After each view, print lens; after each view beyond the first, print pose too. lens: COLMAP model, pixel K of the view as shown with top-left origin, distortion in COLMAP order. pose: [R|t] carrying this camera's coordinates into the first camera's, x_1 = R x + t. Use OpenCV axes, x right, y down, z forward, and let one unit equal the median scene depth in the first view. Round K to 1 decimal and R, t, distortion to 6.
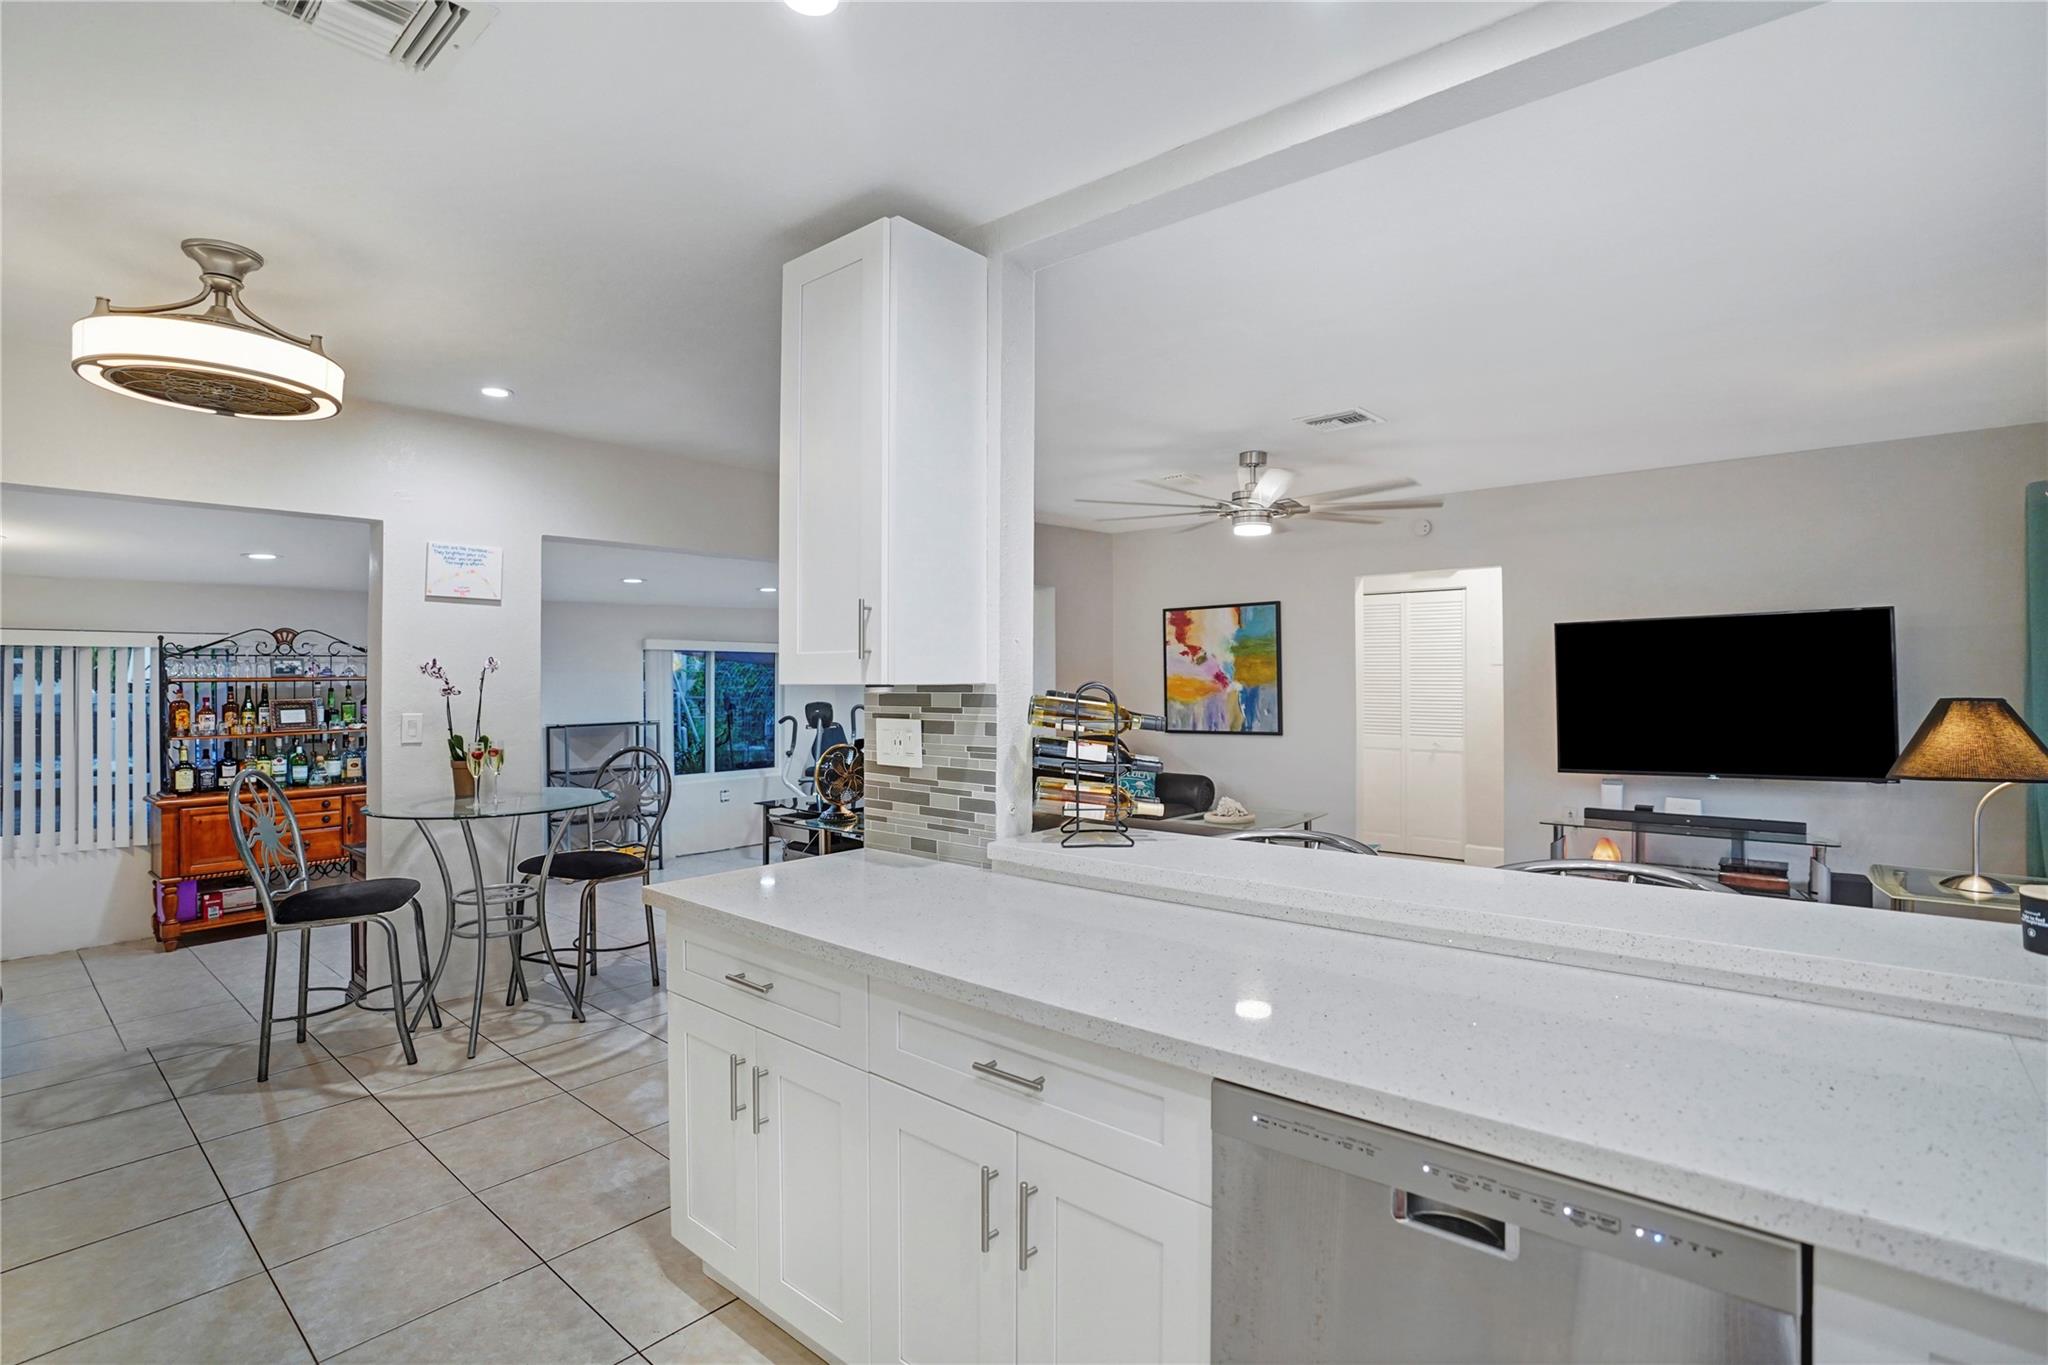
lens RADIAL K [[976.2, 0, 1023.3], [0, 976.2, 649.9], [0, 0, 1]] dist [-0.034897, 0.010863]
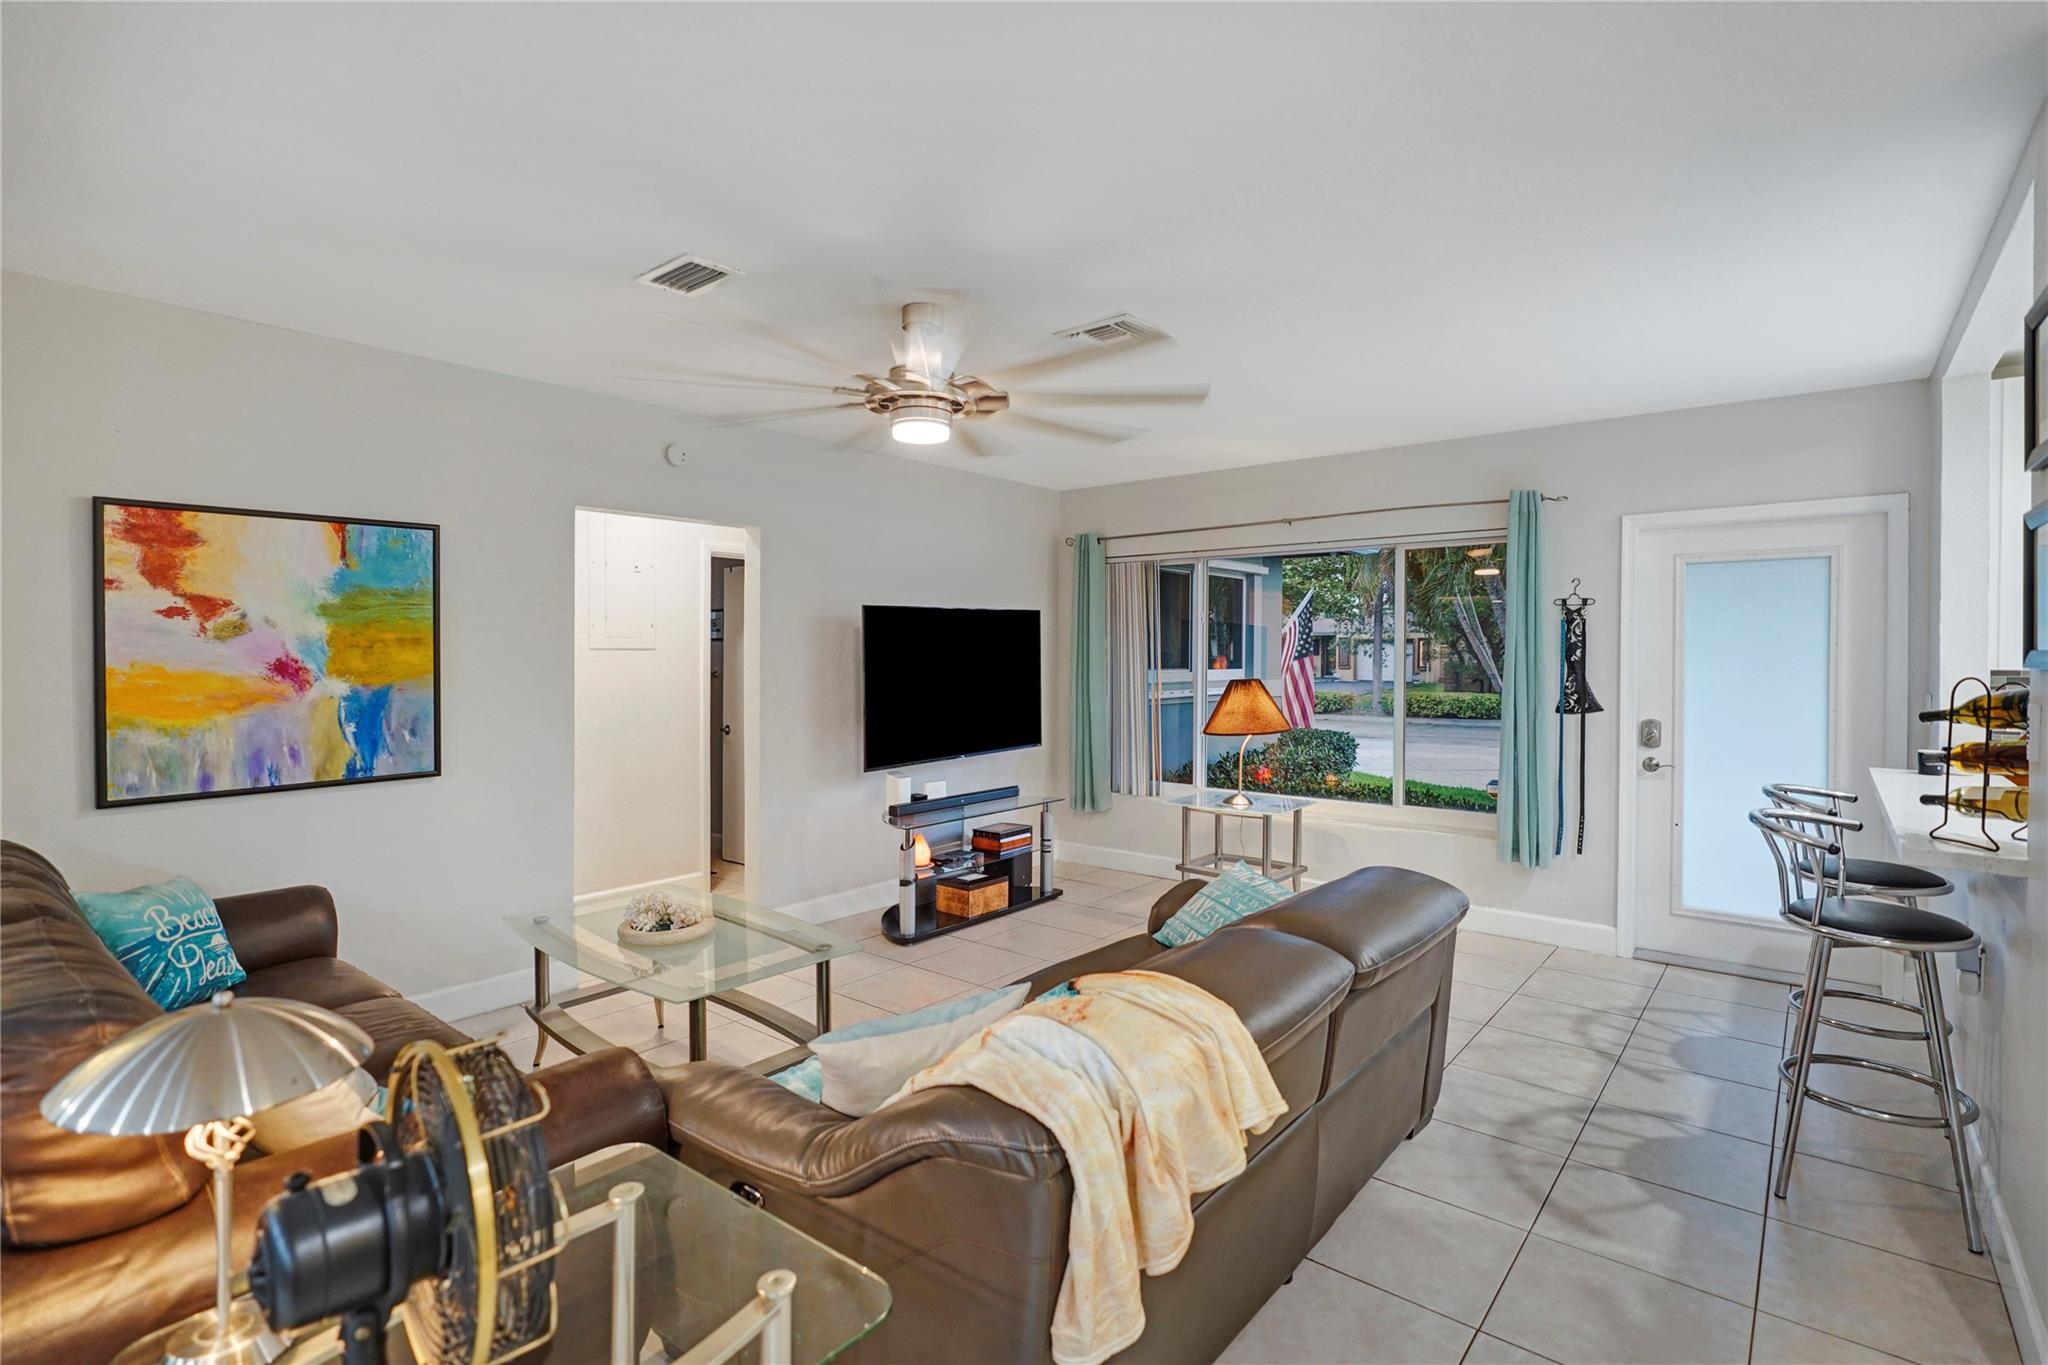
lens RADIAL K [[976.2, 0, 1019.0], [0, 976.2, 682.2], [0, 0, 1]] dist [-0.034897, 0.010863]
pose [[-0.029719, -0.019630, 0.999366, -0.305410], [-0.027537, 0.999444, 0.018813, 0.018545], [-0.999179, -0.026961, -0.030243, 0.758342]]
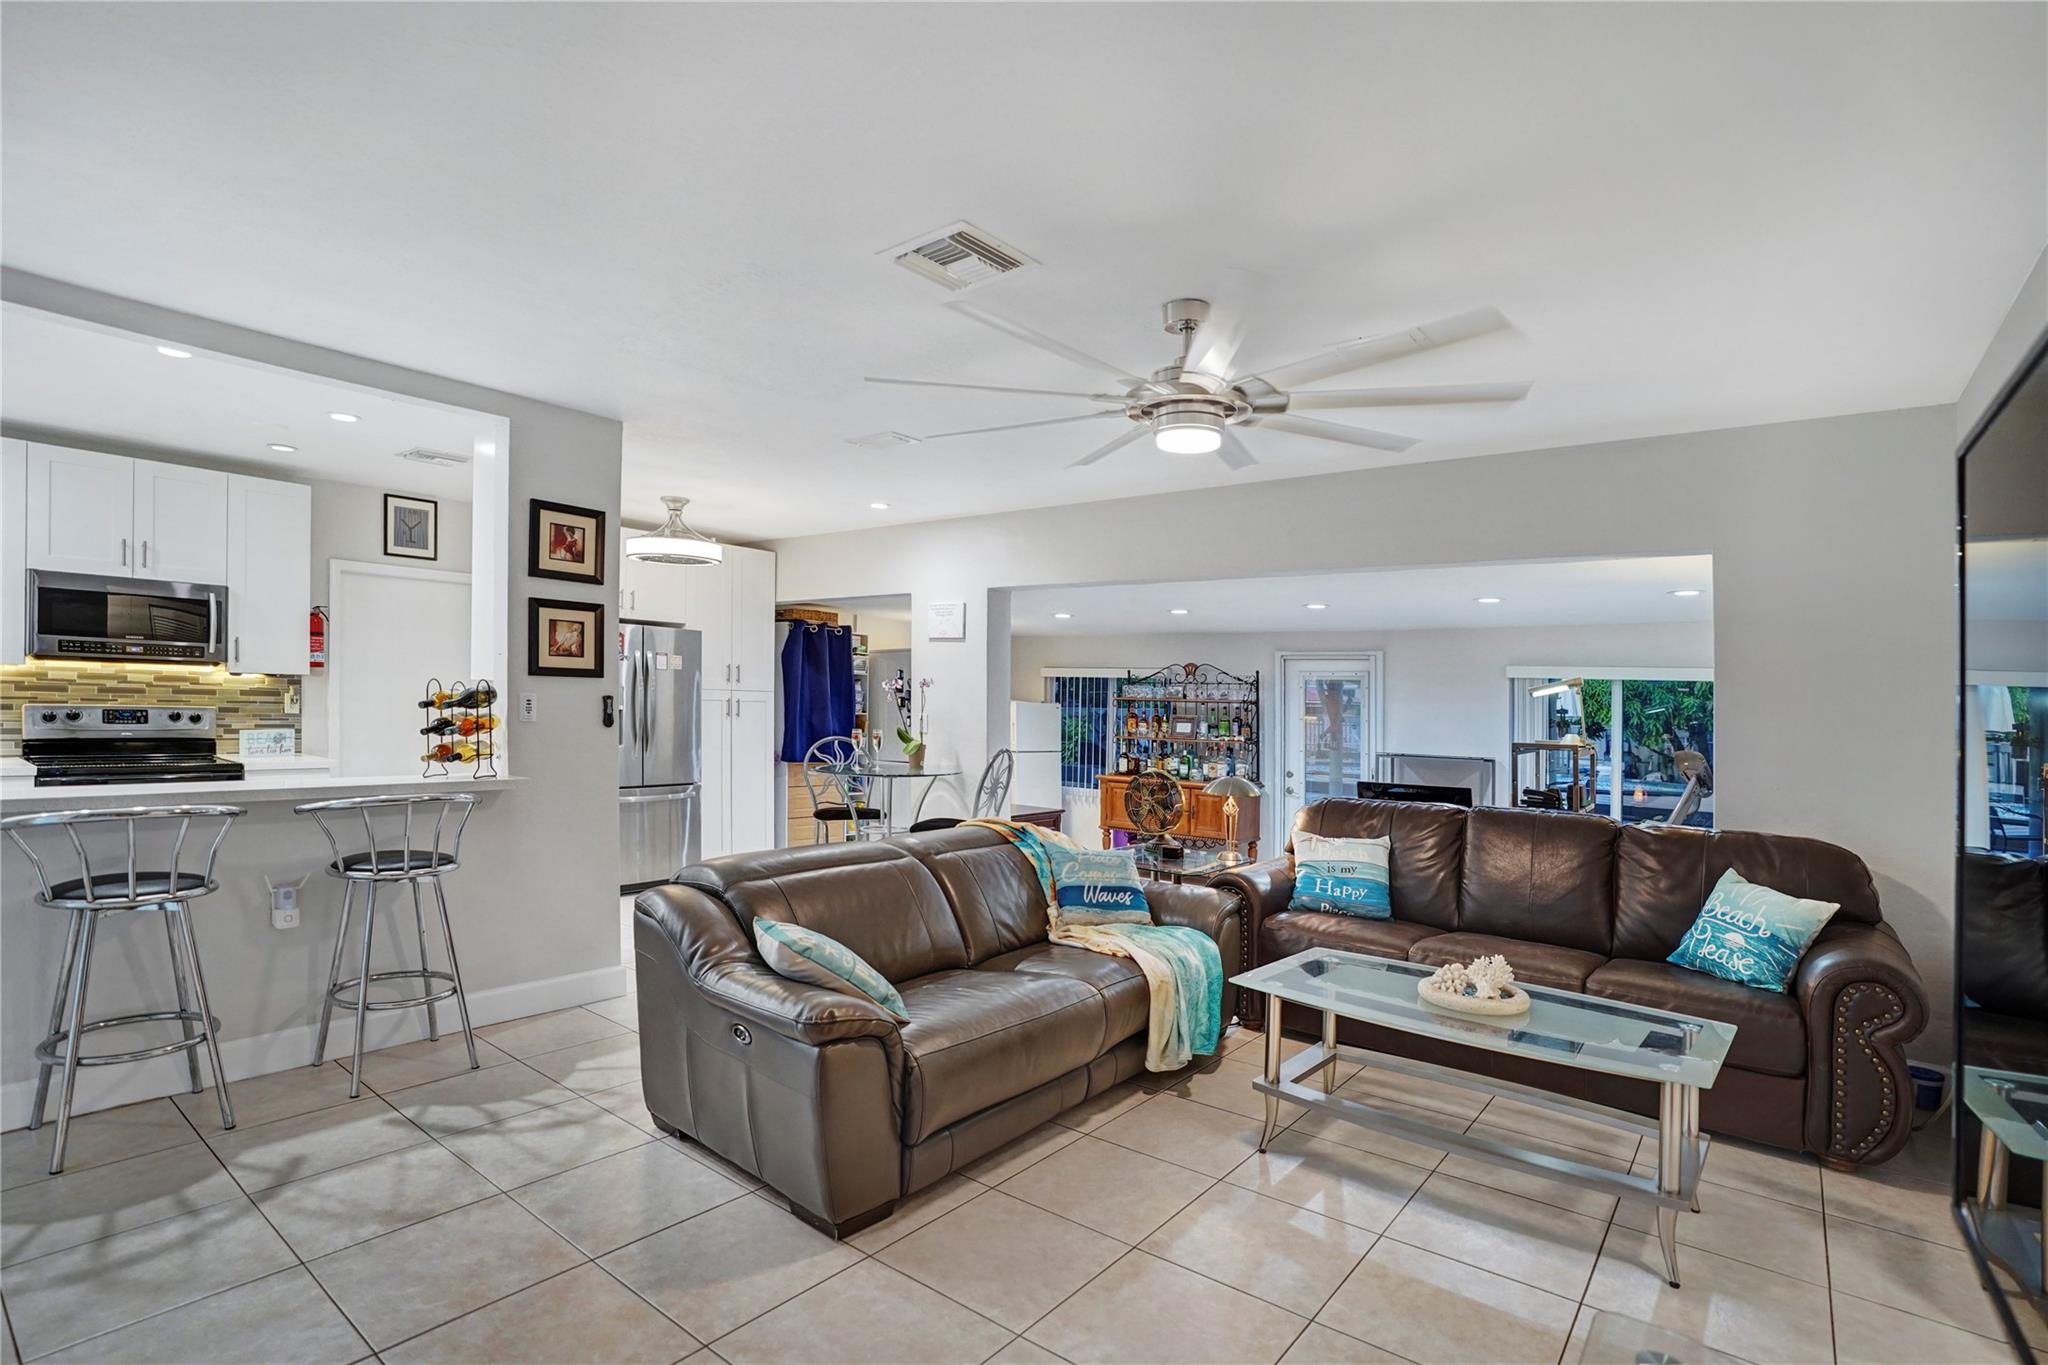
lens RADIAL K [[976.2, 0, 1015.0], [0, 976.2, 722.8], [0, 0, 1]] dist [-0.034897, 0.010863]
pose [[0.047715, 0.033694, -0.998293, 0.632105], [-0.006069, 0.999422, 0.033442, 0.017753], [0.998843, 0.004463, 0.047892, 0.702558]]
